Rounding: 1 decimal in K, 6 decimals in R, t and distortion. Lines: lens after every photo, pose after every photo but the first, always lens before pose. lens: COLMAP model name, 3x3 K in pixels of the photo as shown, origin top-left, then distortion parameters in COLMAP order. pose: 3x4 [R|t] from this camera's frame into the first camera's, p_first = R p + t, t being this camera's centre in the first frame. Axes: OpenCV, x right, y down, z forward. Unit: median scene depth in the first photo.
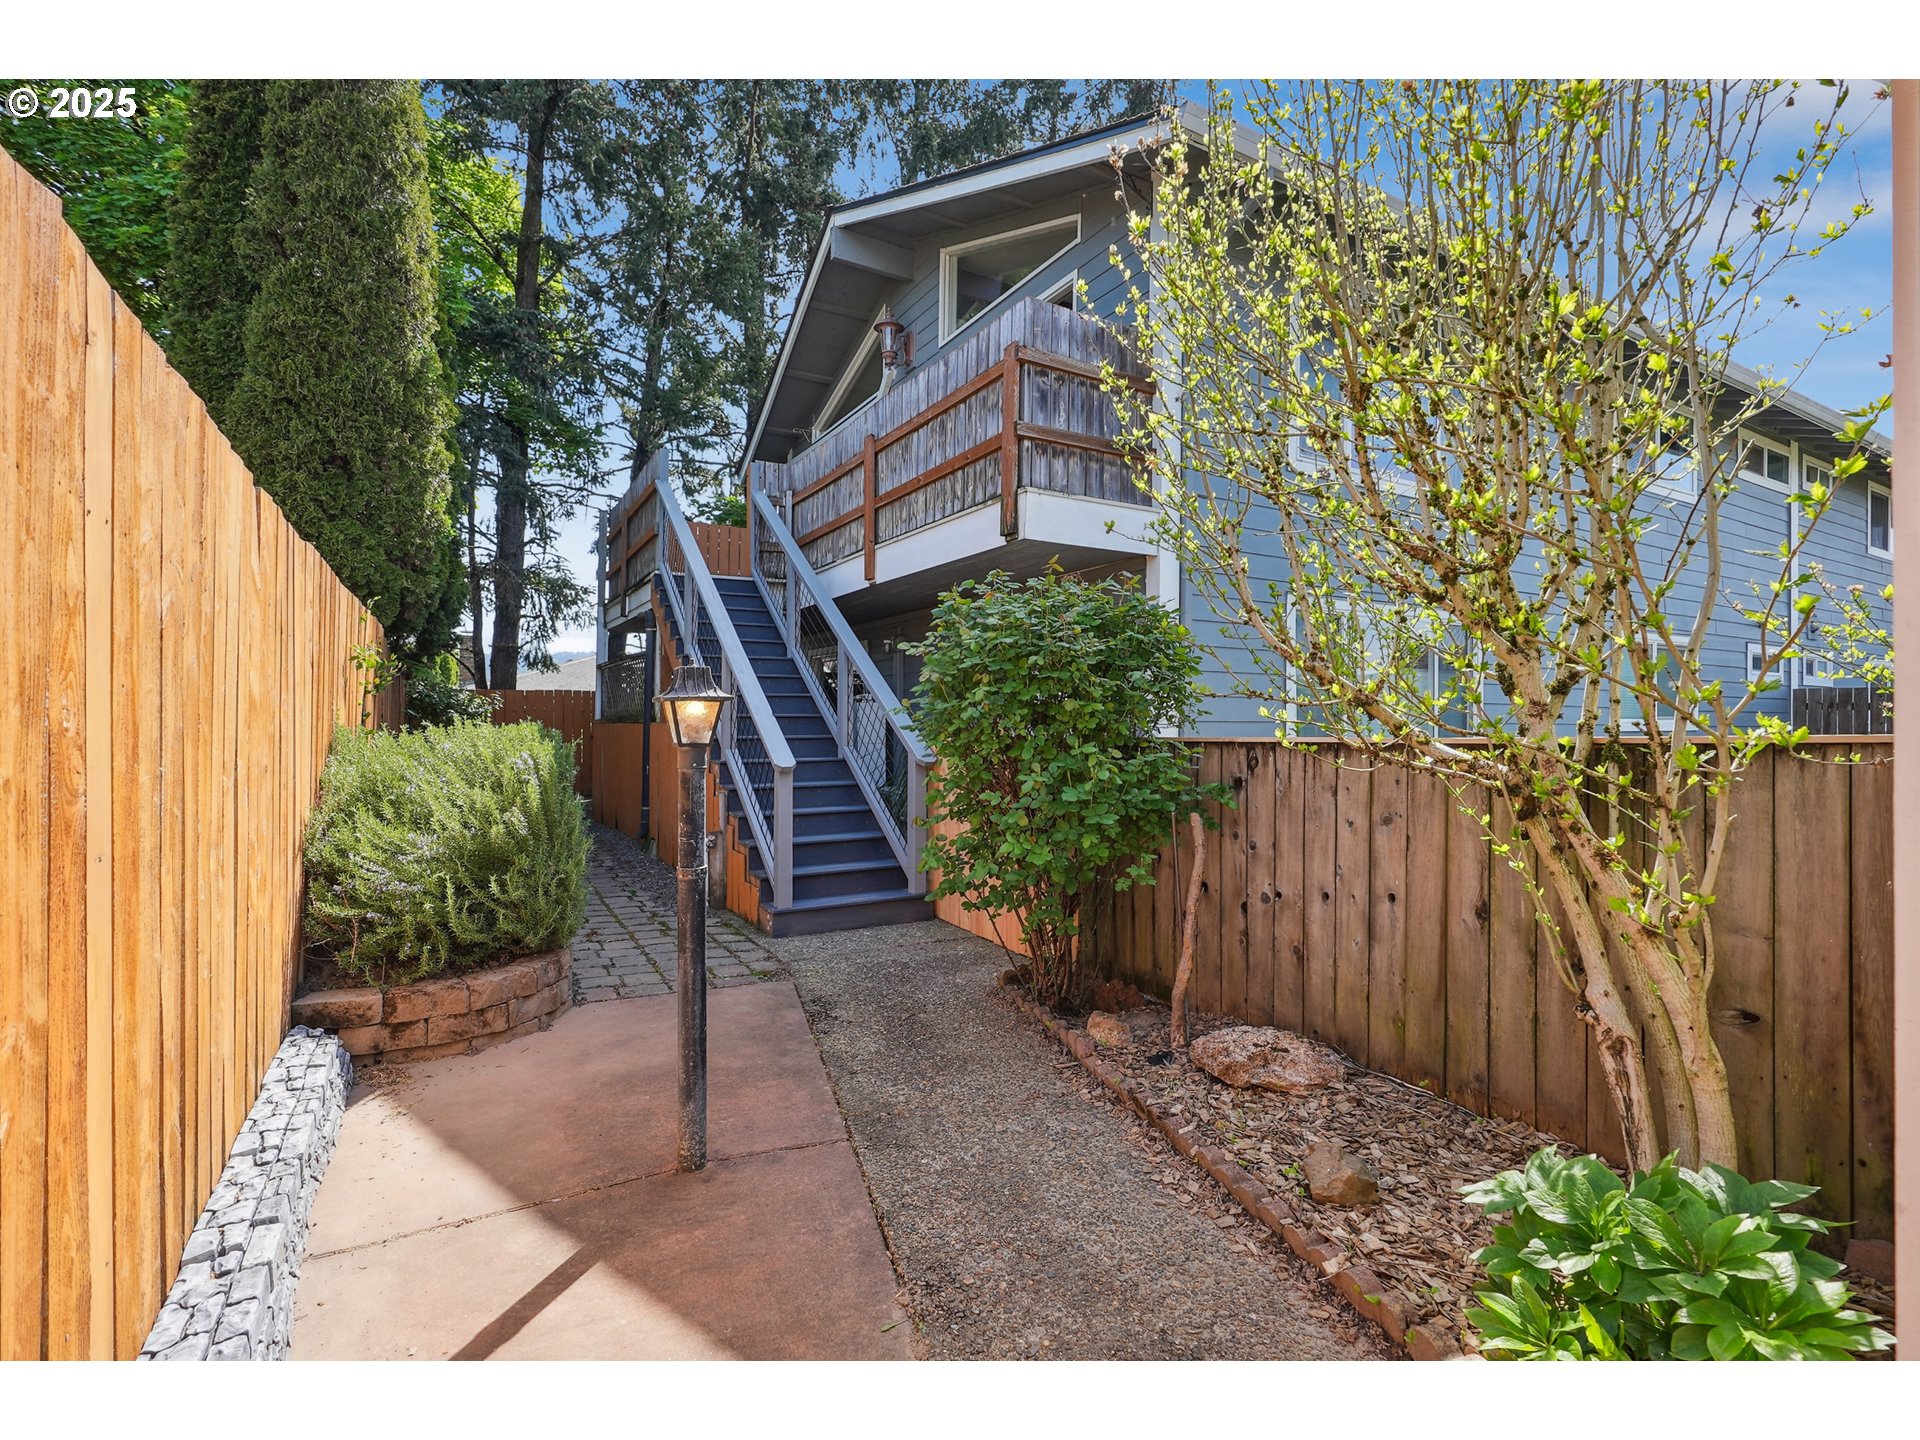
lens RADIAL K [[879.2, 0, 963.1], [0, 879.2, 720.6], [0, 0, 1]] dist [-0.005182, 0.001050]
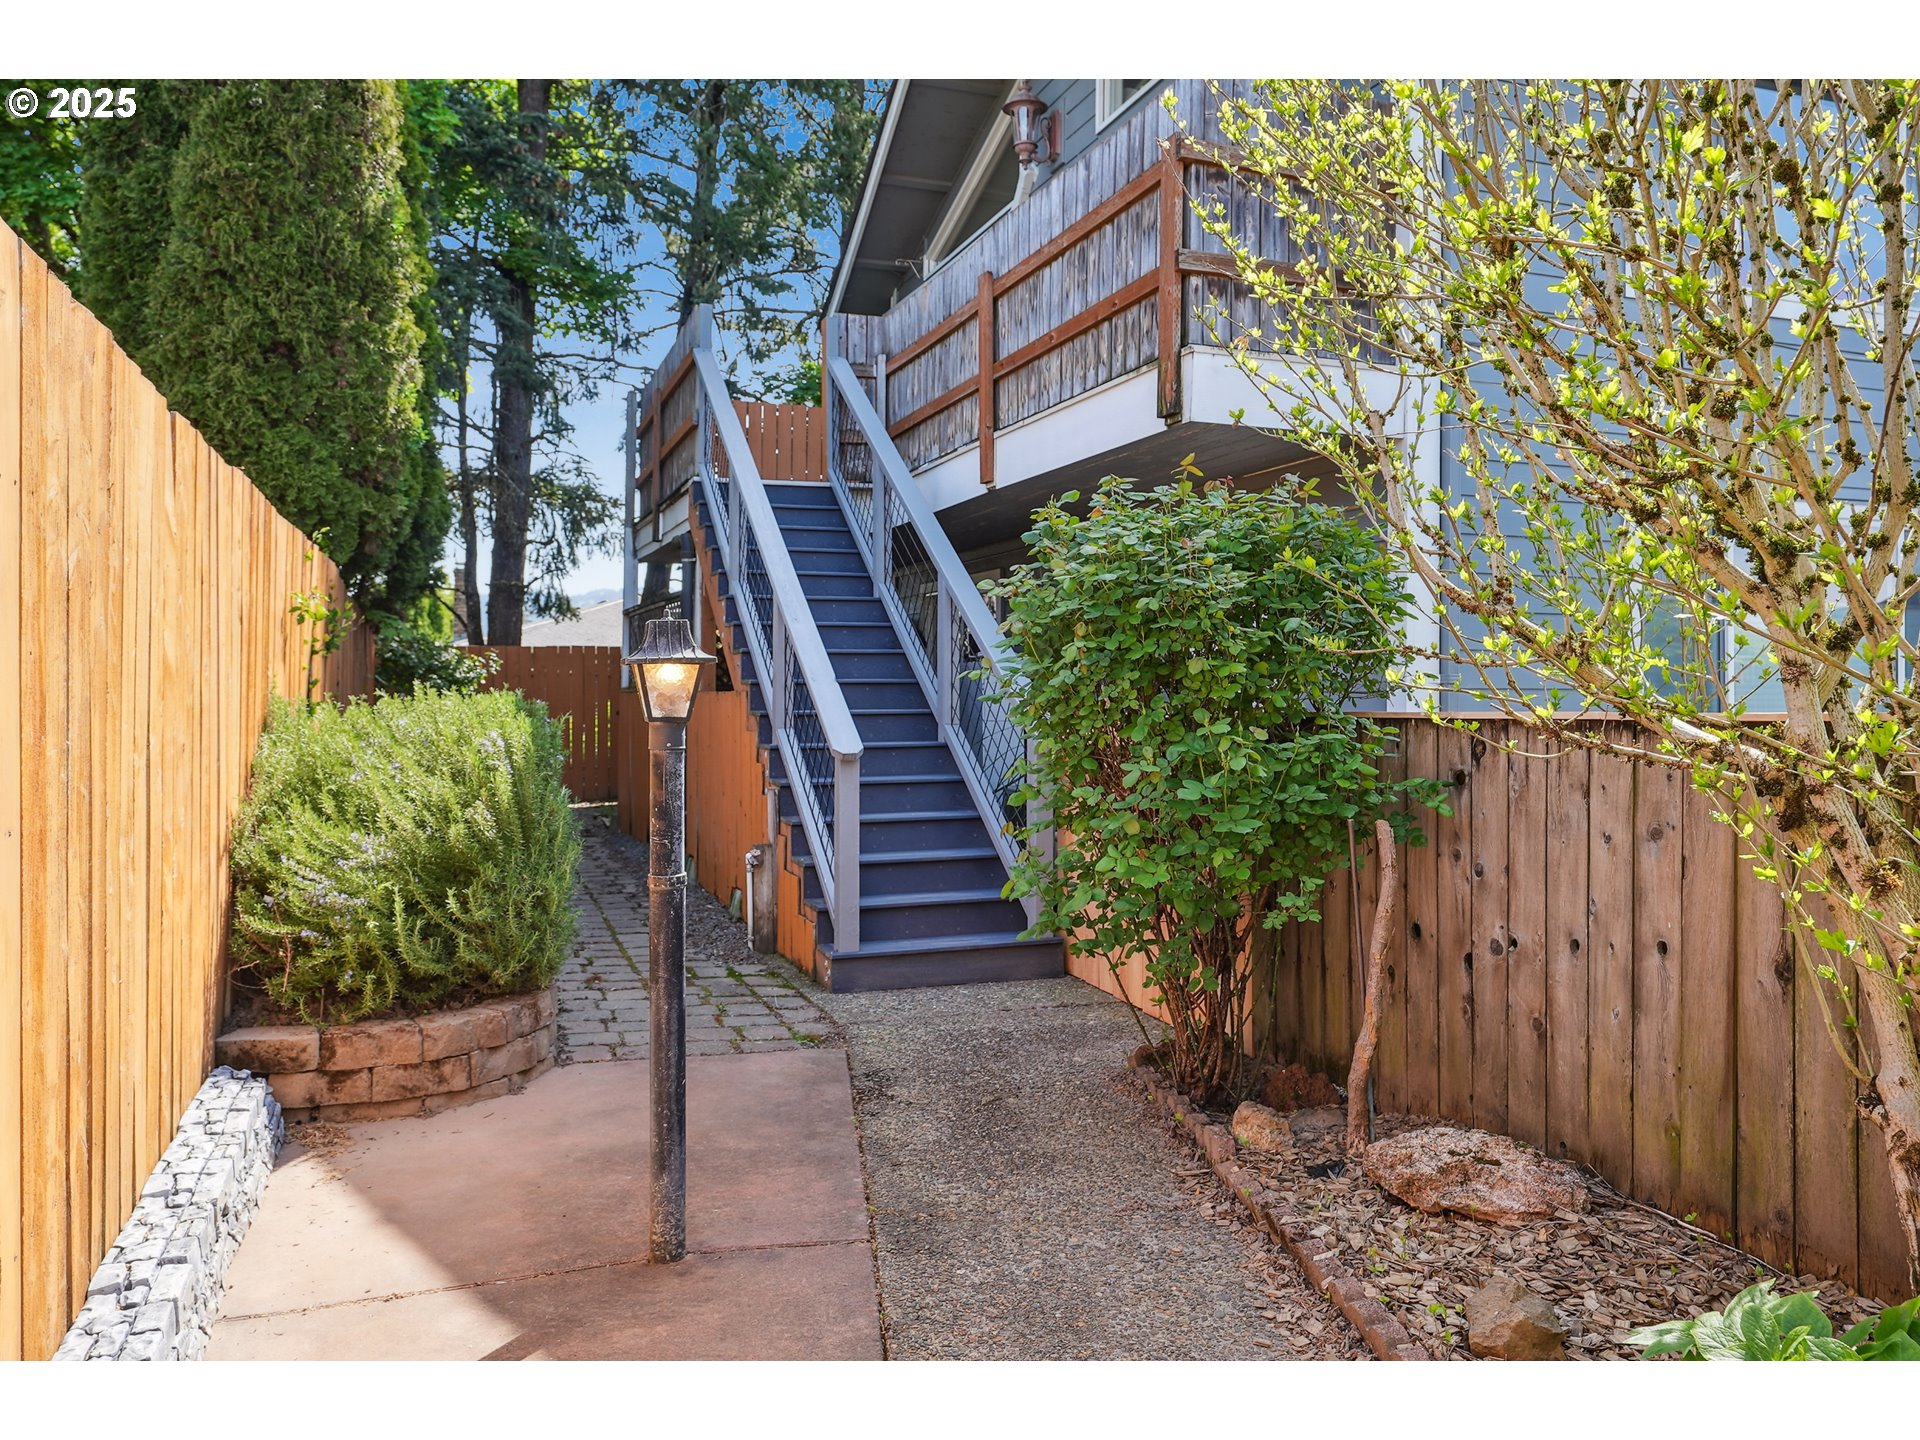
lens RADIAL K [[1360.0, 0, 957.5], [0, 1360.0, 686.1], [0, 0, 1]] dist [0.005209, -0.003606]
pose [[0.985709, -0.002093, -0.168445, 0.109473], [0.001842, 0.999997, -0.001646, -0.000082], [0.168448, 0.001312, 0.985710, -0.112190]]
